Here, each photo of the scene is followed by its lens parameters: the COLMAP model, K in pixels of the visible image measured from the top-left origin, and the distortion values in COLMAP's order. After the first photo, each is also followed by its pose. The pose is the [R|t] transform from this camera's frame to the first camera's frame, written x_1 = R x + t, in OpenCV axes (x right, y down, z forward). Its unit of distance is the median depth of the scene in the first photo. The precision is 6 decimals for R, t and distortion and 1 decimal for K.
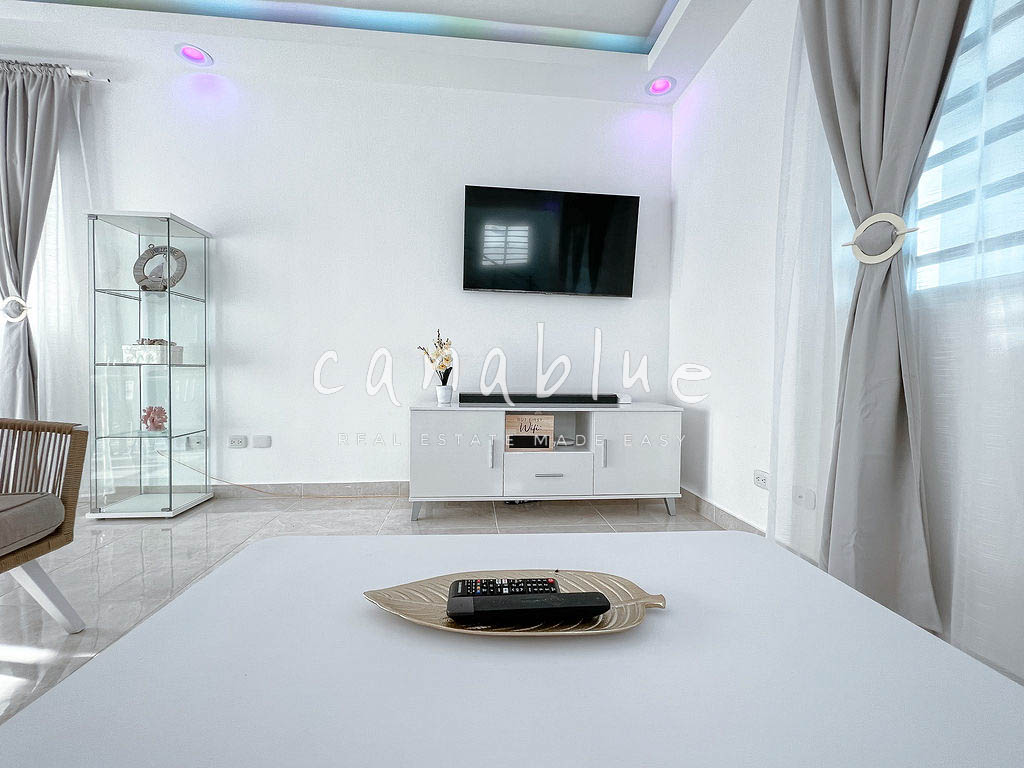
lens RADIAL K [[434.0, 0, 512.0], [0, 434.0, 384.0], [0, 0, 1]] dist [-0.015458, -0.000084]
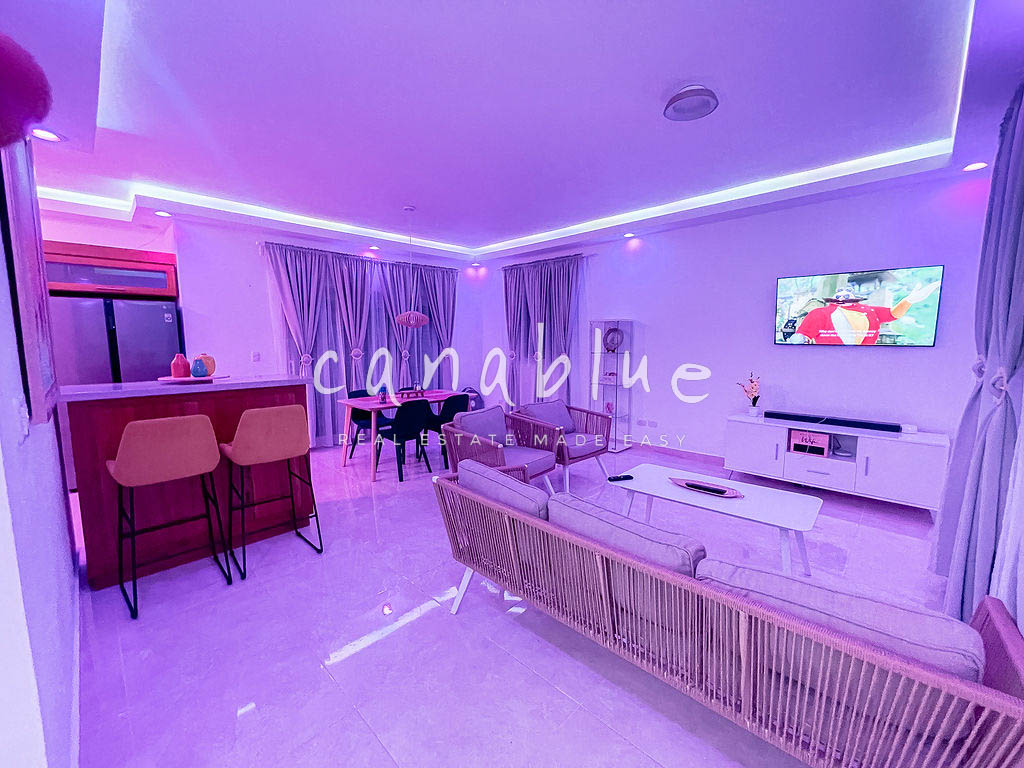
lens RADIAL K [[418.1, 0, 512.0], [0, 418.1, 384.0], [0, 0, 1]] dist [-0.004430, 0.000293]
pose [[0.645860, 0.063782, -0.760787, 0.479756], [-0.013443, 0.997300, 0.072199, -0.192467], [0.763338, -0.036403, 0.644973, -0.771479]]
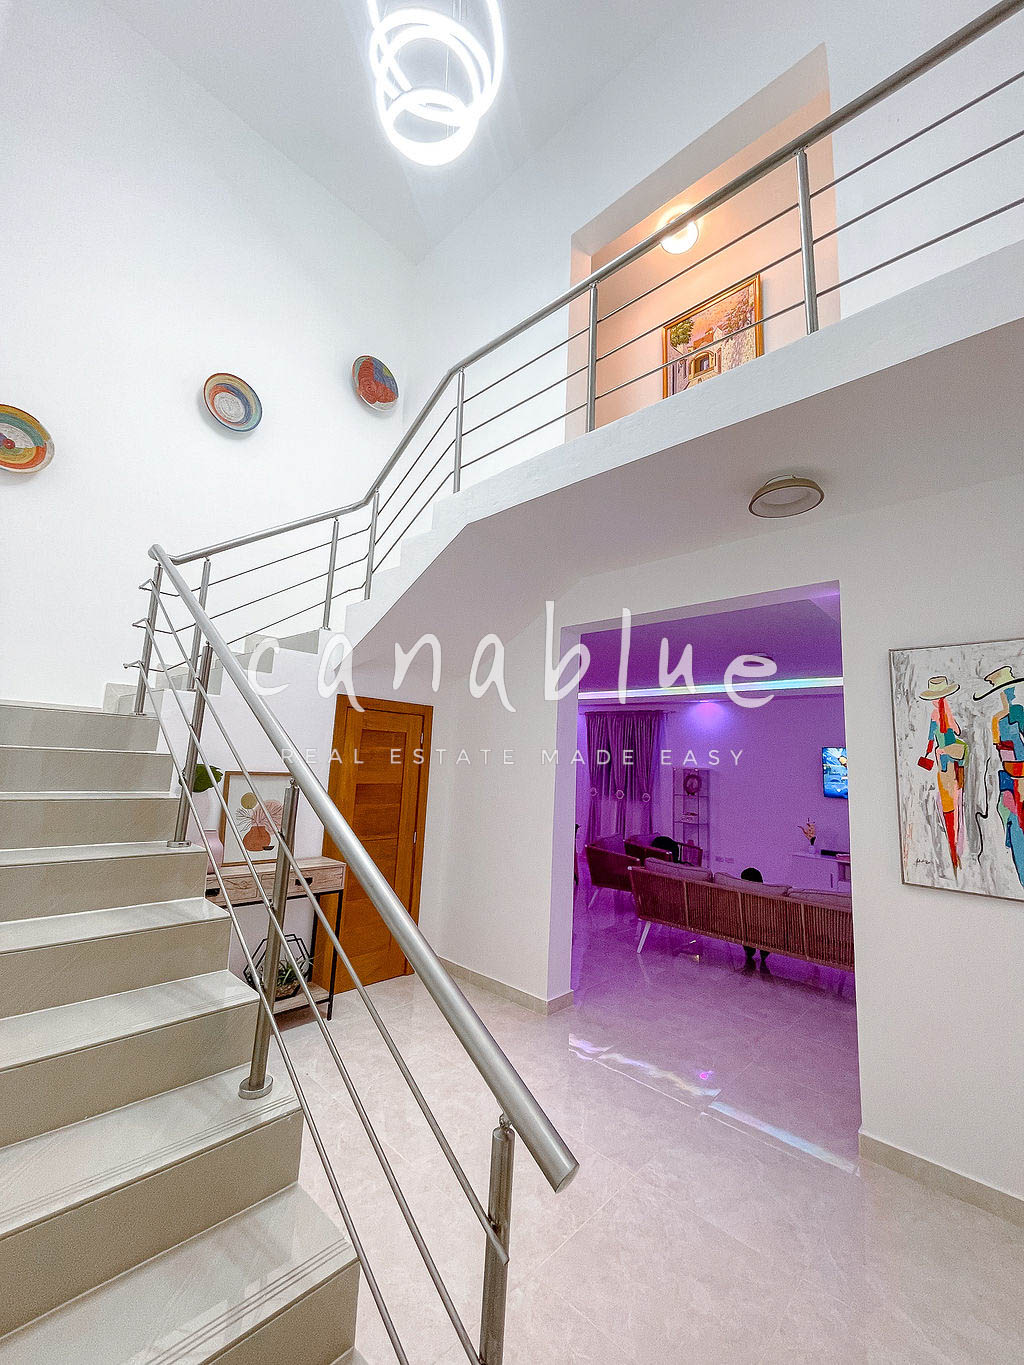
lens RADIAL K [[557.3, 0, 512.0], [0, 557.3, 682.5], [0, 0, 1]] dist [-0.004430, 0.000293]
pose [[0.666073, -0.088481, -0.740620, 0.993236], [-0.065549, 0.982154, -0.176288, -0.210218], [0.743001, 0.165968, 0.648386, -2.067400]]
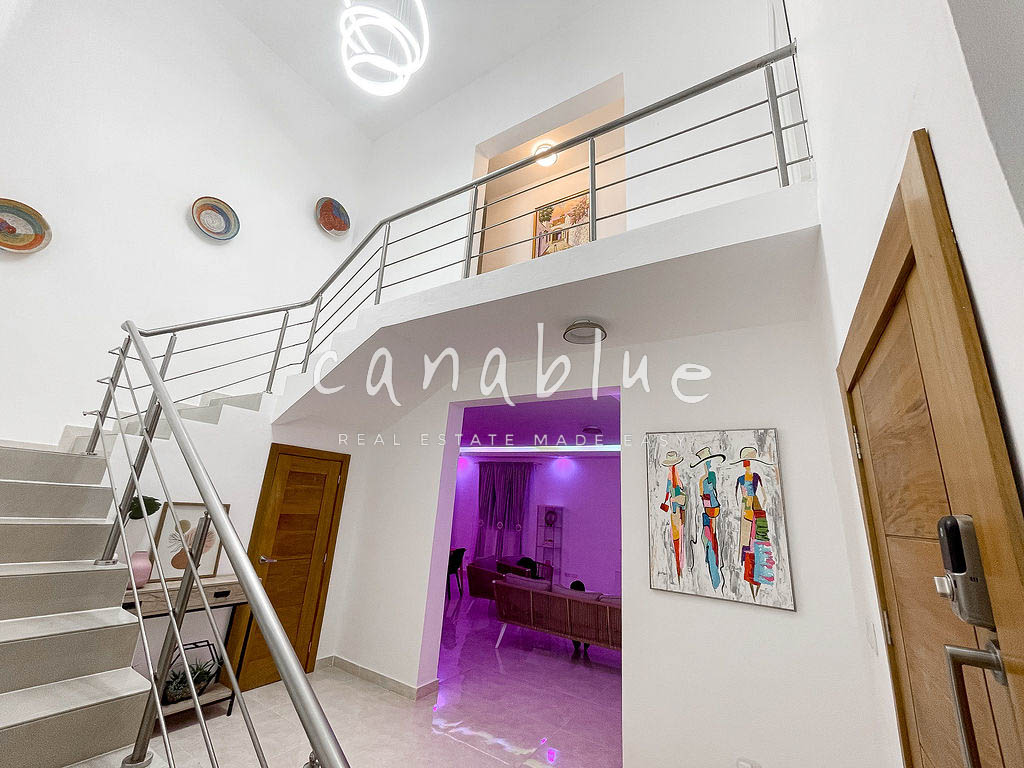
lens RADIAL K [[418.1, 0, 512.0], [0, 418.1, 384.0], [0, 0, 1]] dist [-0.004430, 0.000293]
pose [[0.792232, -0.129174, -0.596391, 1.131050], [-0.079159, 0.947325, -0.310336, -0.221756], [0.605064, 0.293068, 0.740276, -2.071590]]
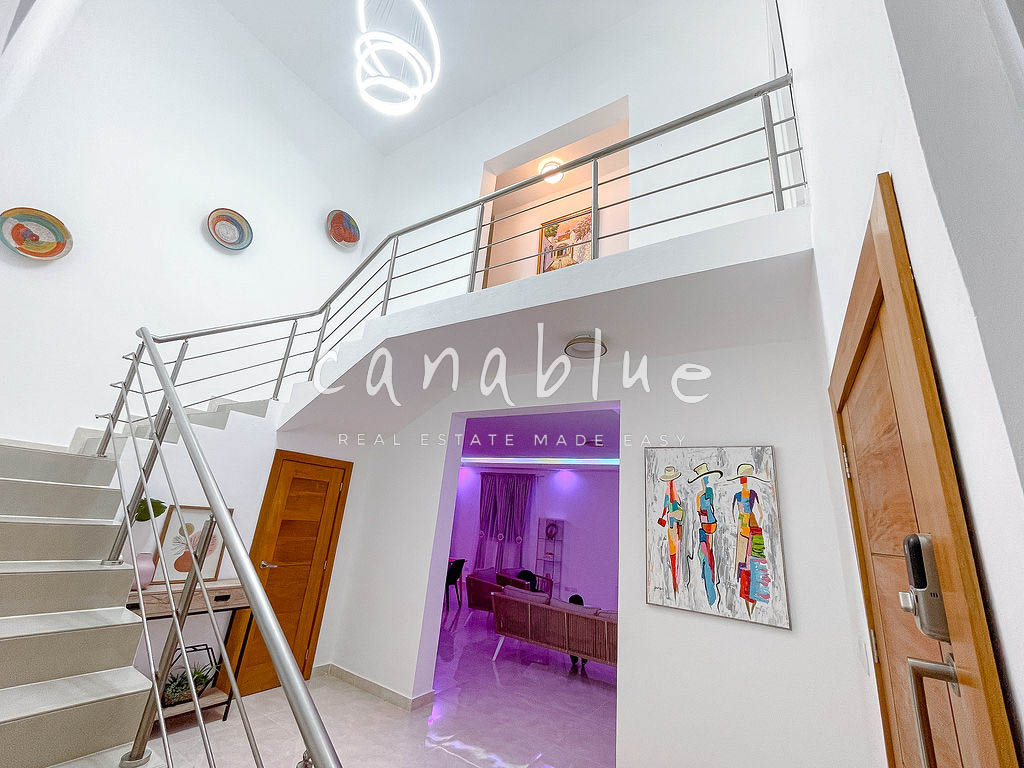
lens RADIAL K [[418.1, 0, 512.0], [0, 418.1, 384.0], [0, 0, 1]] dist [-0.004430, 0.000293]
pose [[0.787893, -0.128673, -0.602219, 1.152026], [-0.102379, 0.936947, -0.334138, -0.219784], [0.607242, 0.324919, 0.725041, -2.081874]]
